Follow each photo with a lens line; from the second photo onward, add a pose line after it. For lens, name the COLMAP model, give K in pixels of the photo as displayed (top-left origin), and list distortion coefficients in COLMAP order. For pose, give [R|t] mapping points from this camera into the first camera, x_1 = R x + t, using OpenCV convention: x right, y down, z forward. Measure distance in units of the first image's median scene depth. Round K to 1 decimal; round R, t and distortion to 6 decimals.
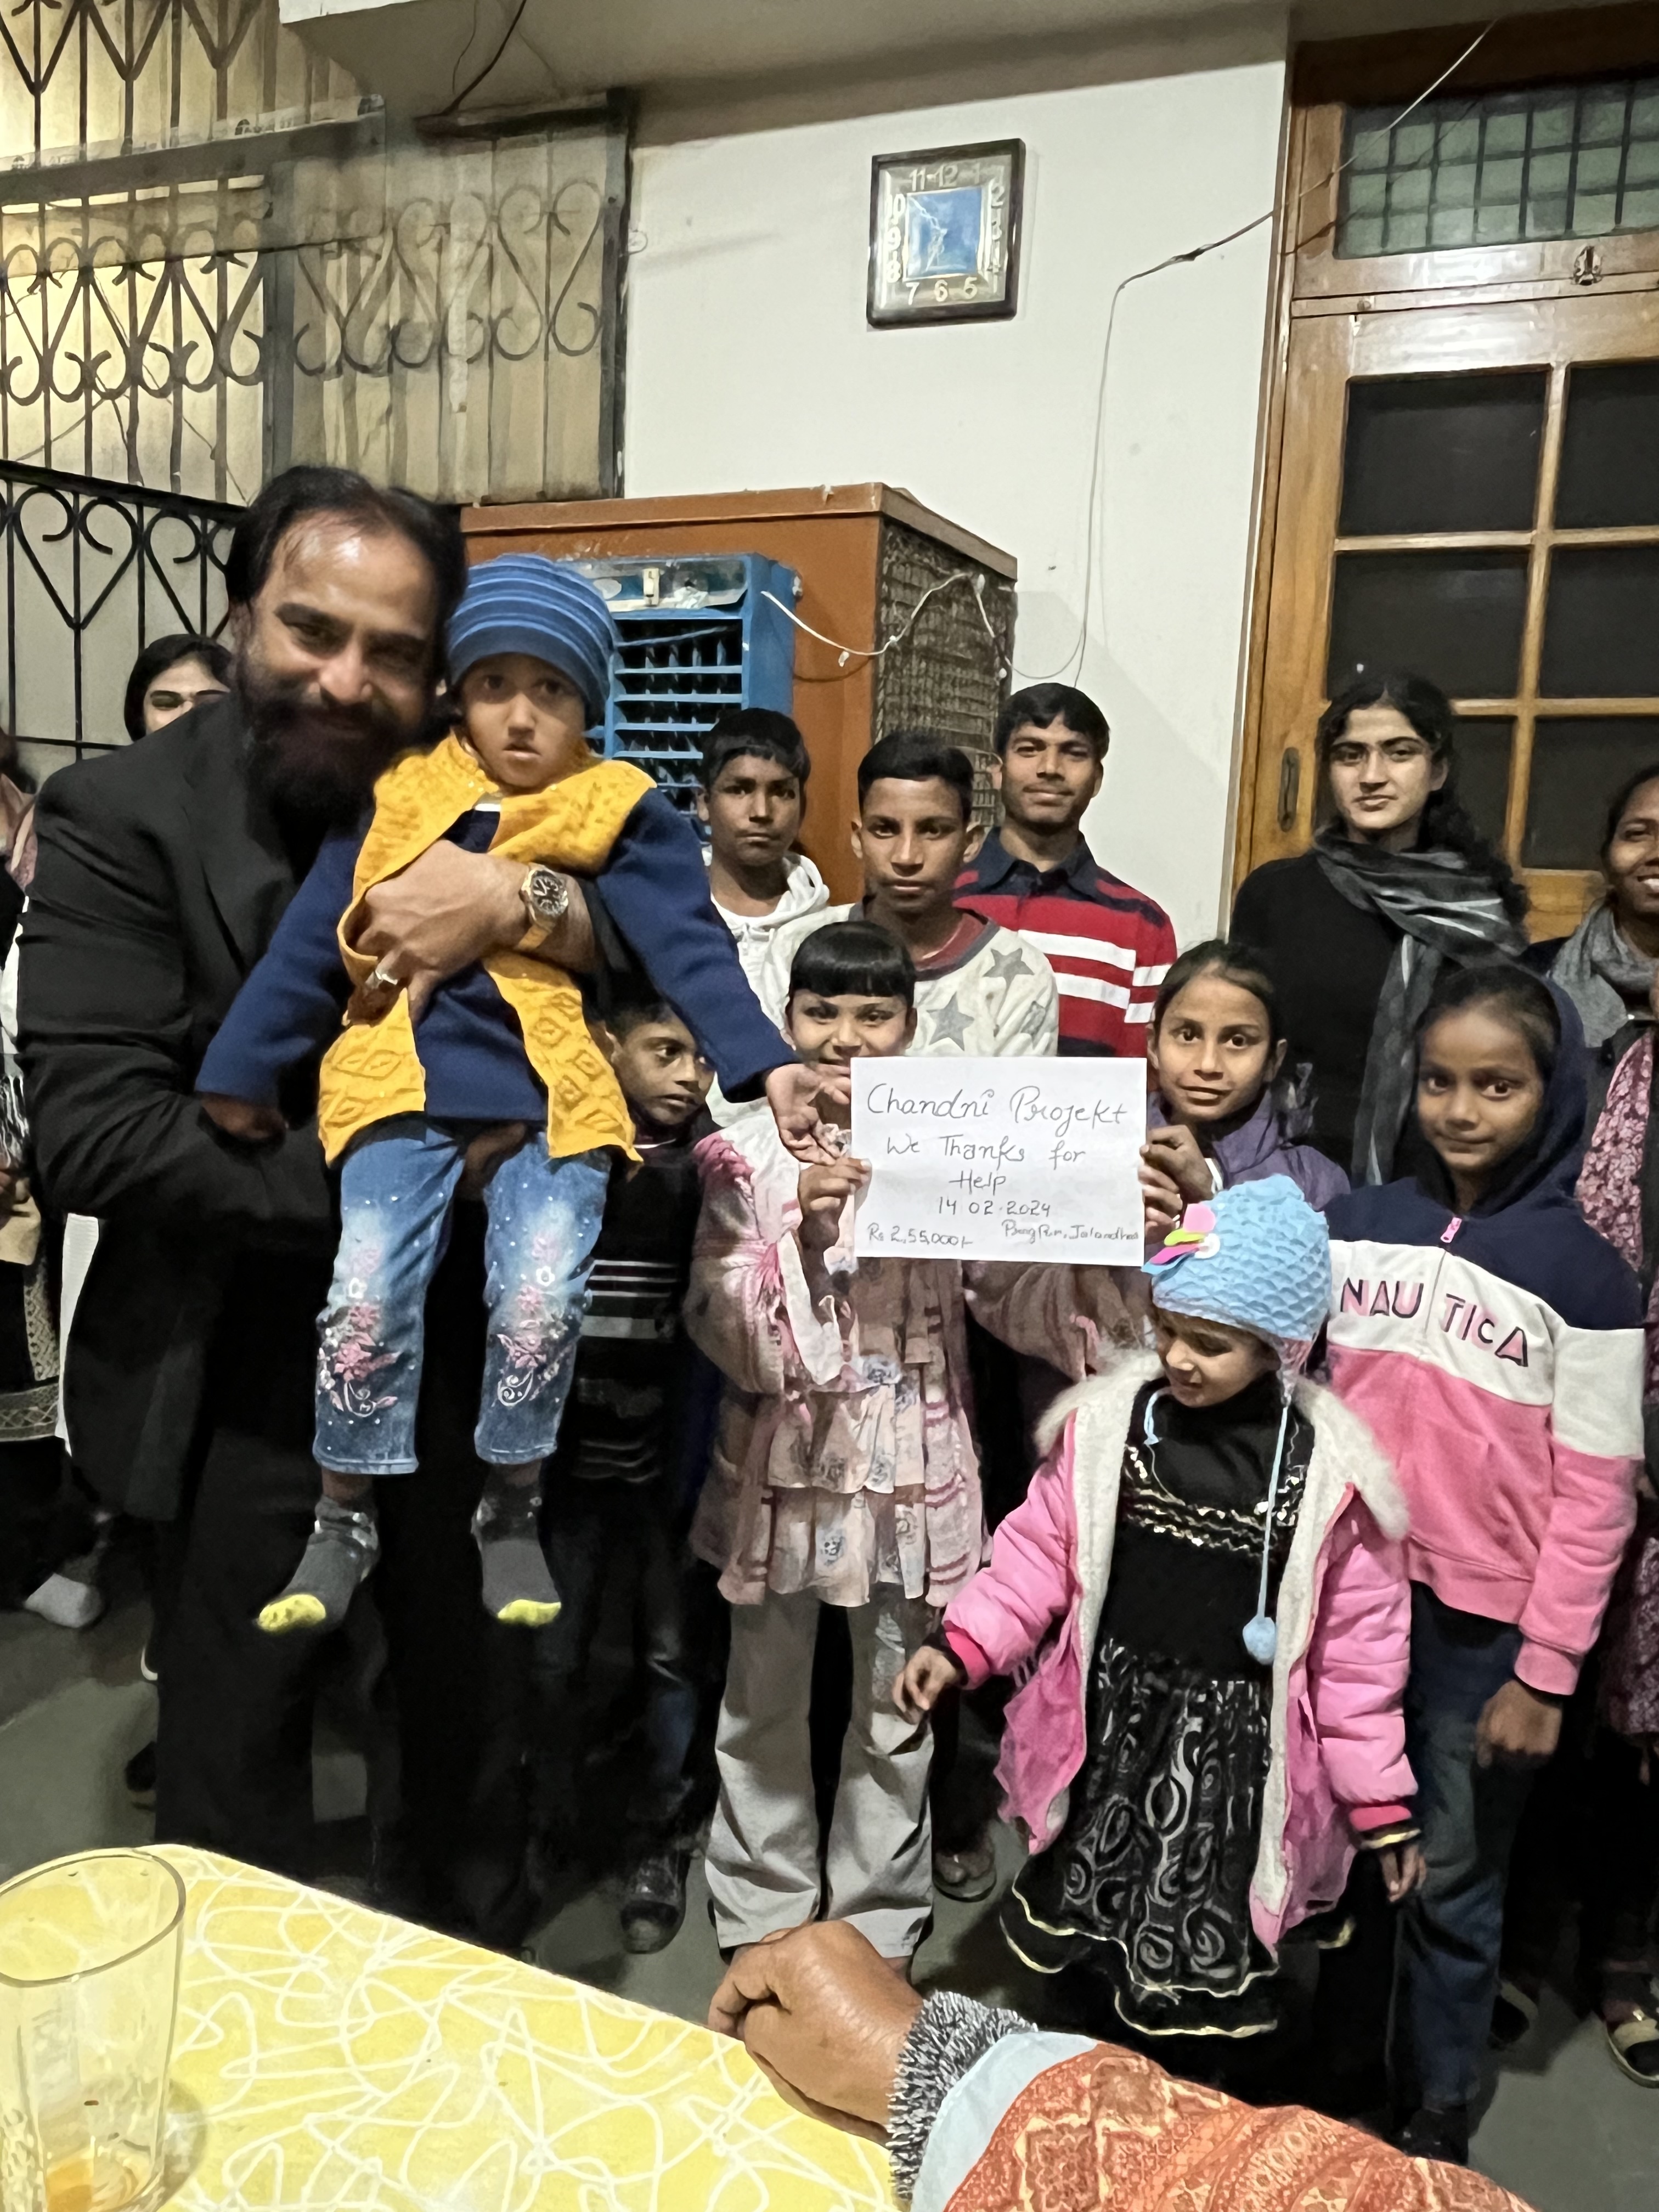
lens RADIAL K [[1586.6, 0, 829.5], [0, 1586.6, 1106.0], [0, 0, 1]] dist [-0.038539, 0.024811]
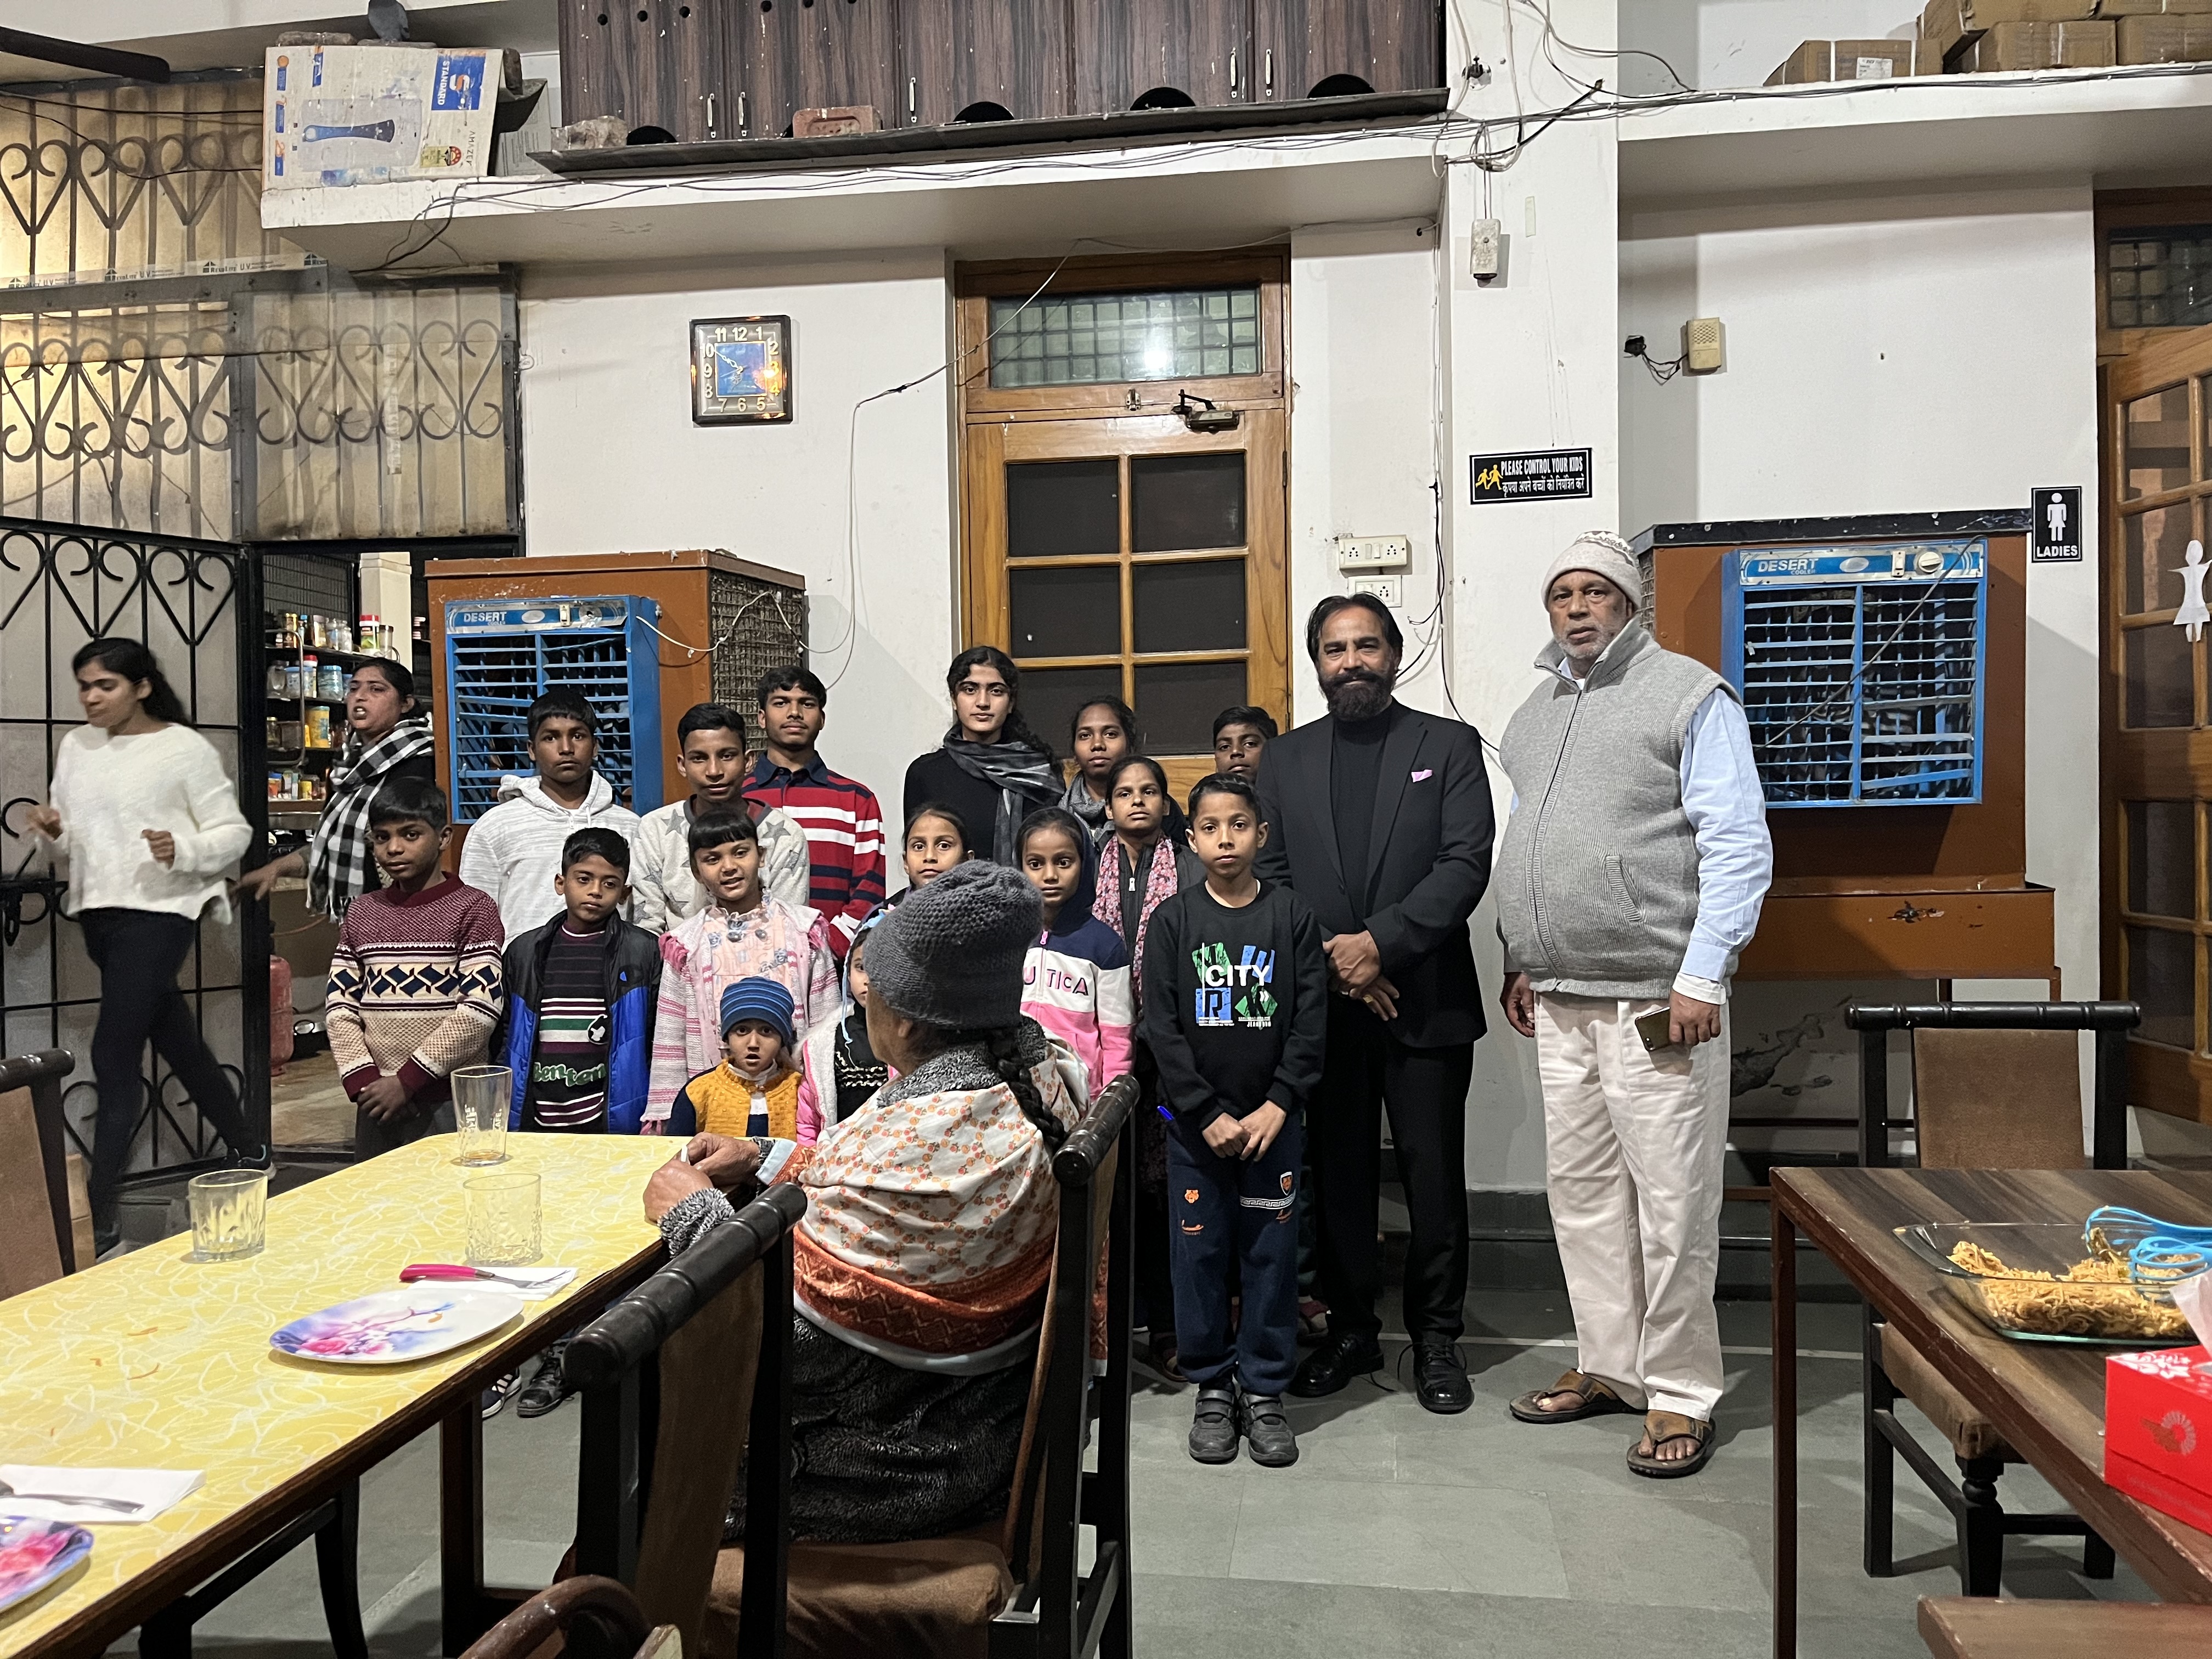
lens RADIAL K [[1665.6, 0, 1144.0], [0, 1665.6, 824.2], [0, 0, 1]] dist [0.010146, -0.046817]
pose [[0.964655, -0.066770, 0.254915, 0.007095], [0.097365, 0.989224, -0.109341, 0.092302], [-0.244868, 0.130296, 0.960761, -0.549538]]
